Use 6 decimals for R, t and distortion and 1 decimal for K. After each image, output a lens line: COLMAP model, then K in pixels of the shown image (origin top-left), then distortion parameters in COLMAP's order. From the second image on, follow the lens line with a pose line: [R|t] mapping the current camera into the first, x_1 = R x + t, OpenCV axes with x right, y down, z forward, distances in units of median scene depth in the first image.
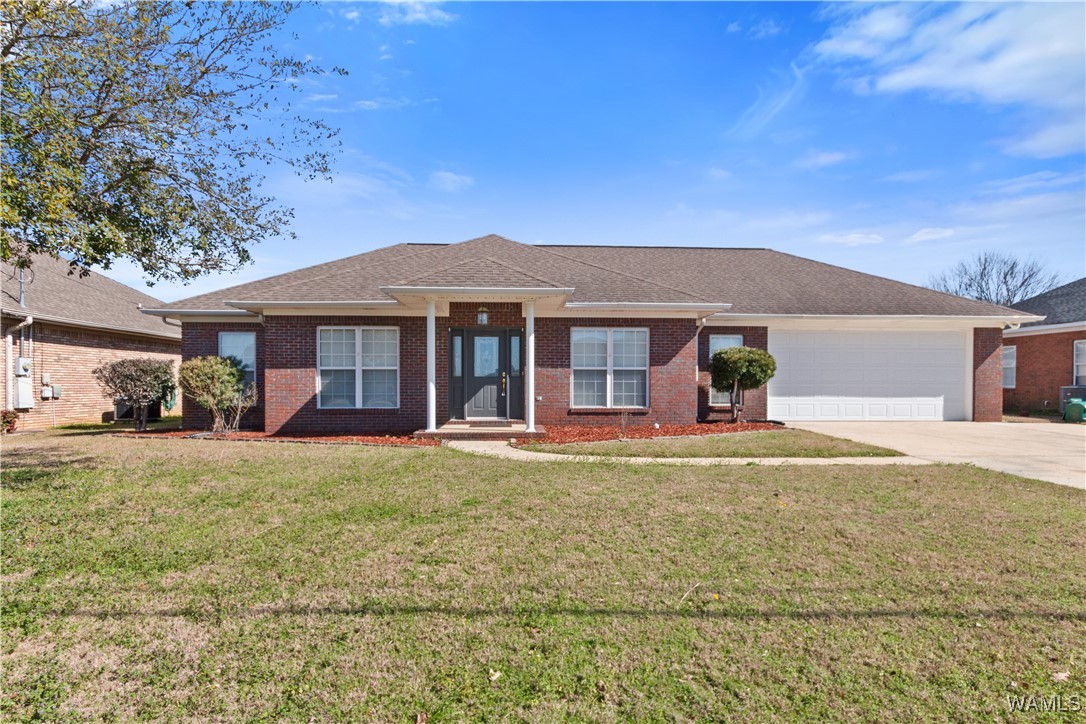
lens RADIAL K [[548.8, 0, 542.8], [0, 548.8, 372.0], [0, 0, 1]] dist [0.000838, 0.000897]
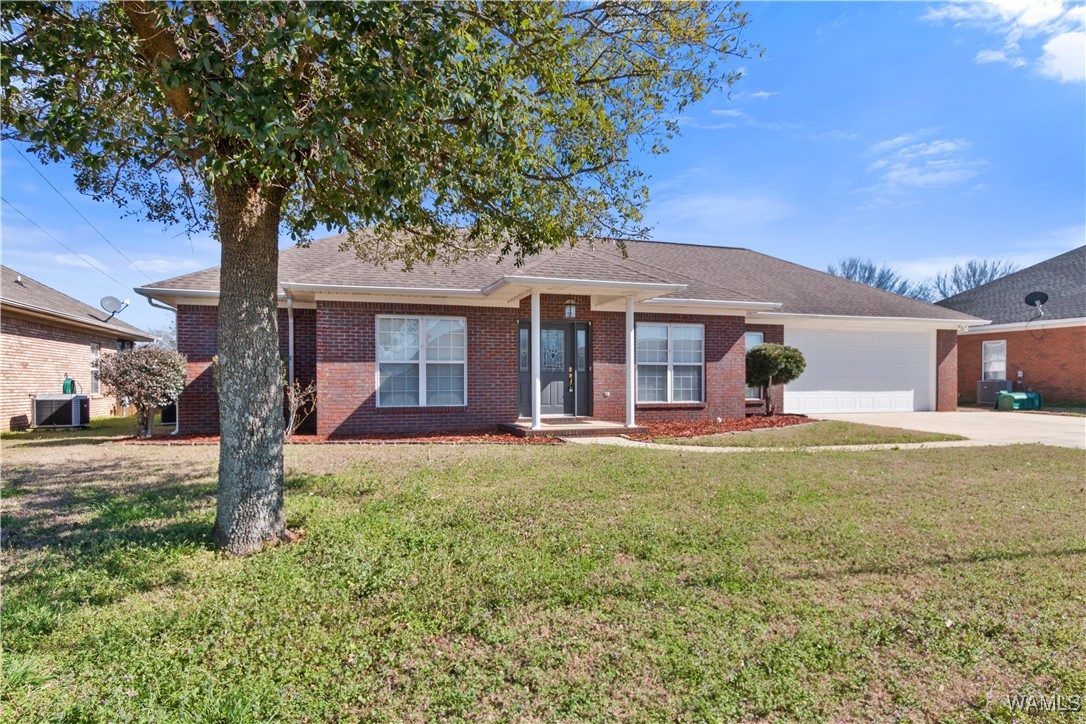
lens RADIAL K [[610.6, 0, 538.4], [0, 610.6, 367.7], [0, 0, 1]] dist [0.004110, 0.001577]
pose [[0.966786, 0.003306, 0.255567, -0.398118], [-0.003691, 0.999993, 0.001029, 0.000358], [-0.255562, -0.001938, 0.966791, -0.022168]]
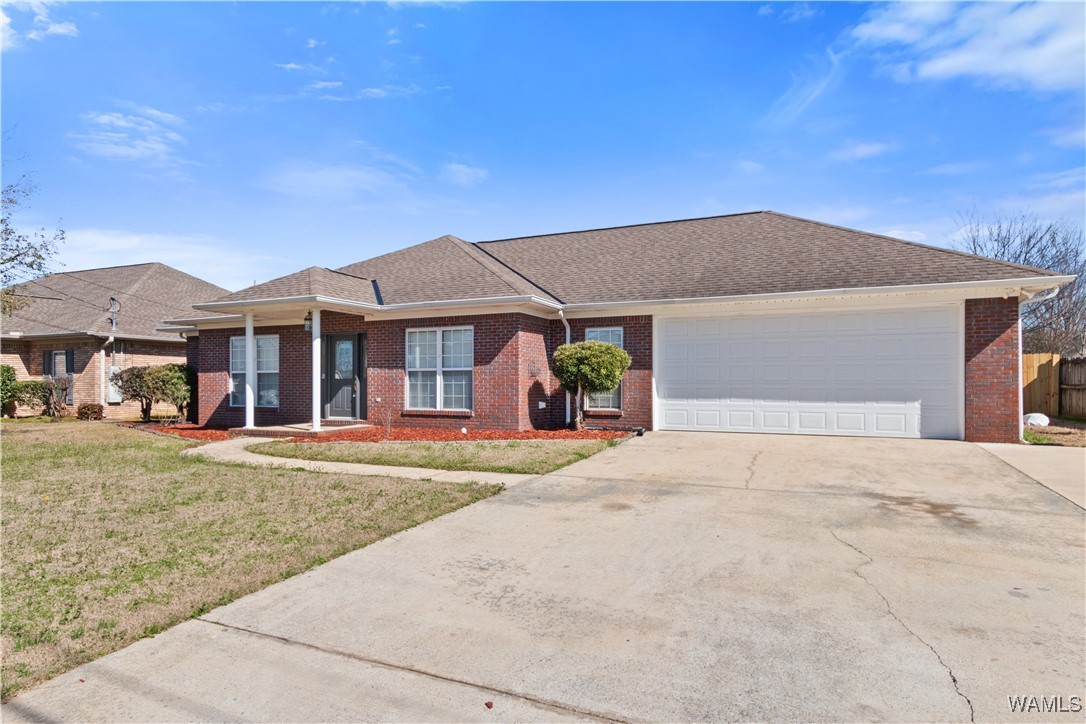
lens RADIAL K [[610.6, 0, 550.4], [0, 610.6, 360.4], [0, 0, 1]] dist [0.004110, 0.001577]
pose [[0.892810, -0.018407, -0.450057, 0.778845], [0.013666, 0.999812, -0.013781, -0.004453], [0.450226, 0.006154, 0.892894, 0.129333]]
